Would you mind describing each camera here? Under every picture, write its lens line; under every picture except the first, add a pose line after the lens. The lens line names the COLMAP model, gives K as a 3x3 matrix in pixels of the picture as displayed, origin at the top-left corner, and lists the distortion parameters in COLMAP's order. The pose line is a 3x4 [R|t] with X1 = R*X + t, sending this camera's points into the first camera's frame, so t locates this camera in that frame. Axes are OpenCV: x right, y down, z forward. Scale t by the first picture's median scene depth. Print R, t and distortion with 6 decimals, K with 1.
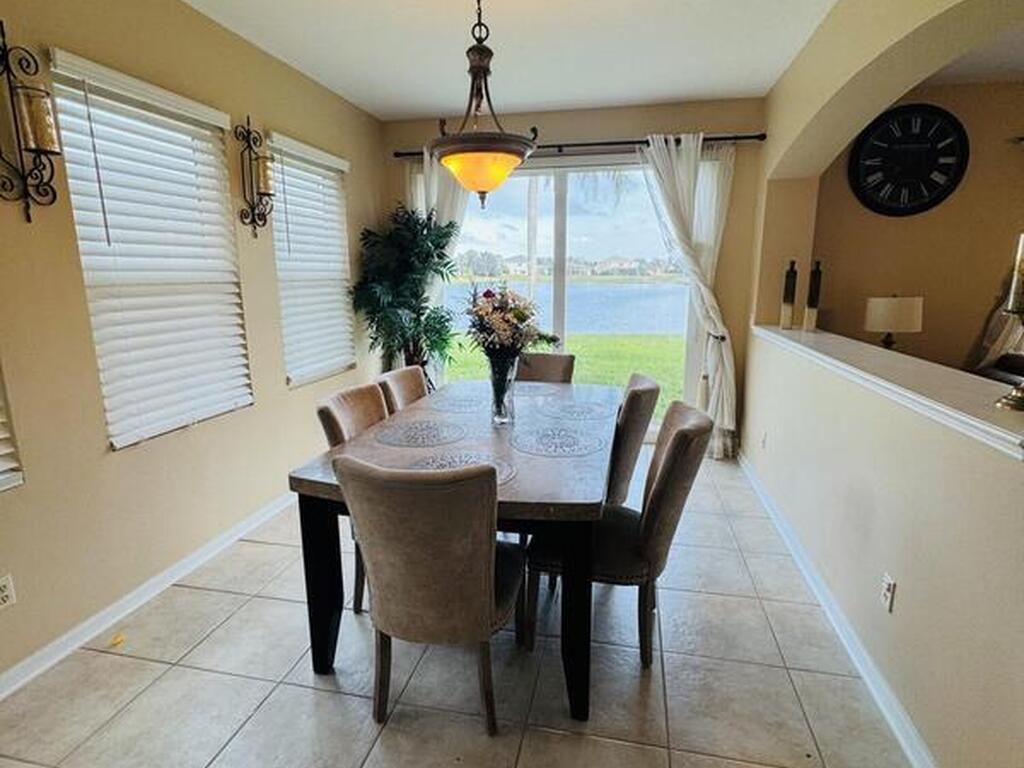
lens RADIAL K [[545.8, 0, 513.7], [0, 545.8, 382.3], [0, 0, 1]] dist [-0.007566, 0.001791]
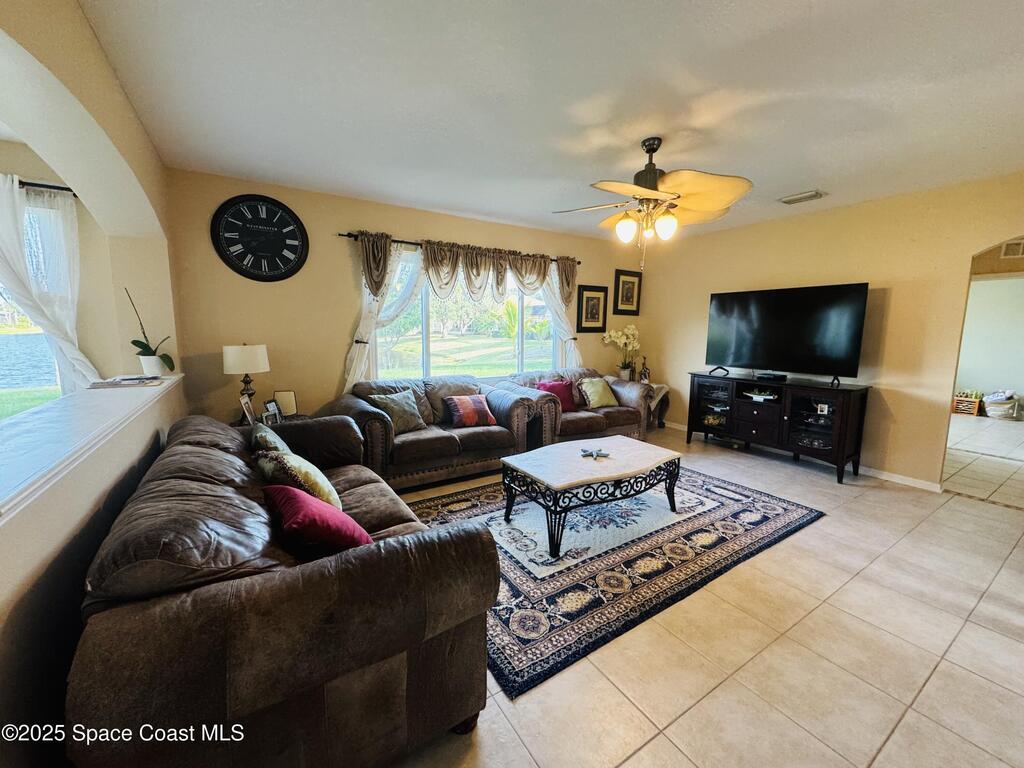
lens RADIAL K [[410.9, 0, 512.0], [0, 410.9, 384.0], [0, 0, 1]] dist [-0.000404, 0.000179]
pose [[0.710465, -0.086822, 0.698357, 0.441217], [0.128509, 0.991680, -0.007449, 0.013478], [-0.691900, 0.095037, 0.715711, -0.063828]]
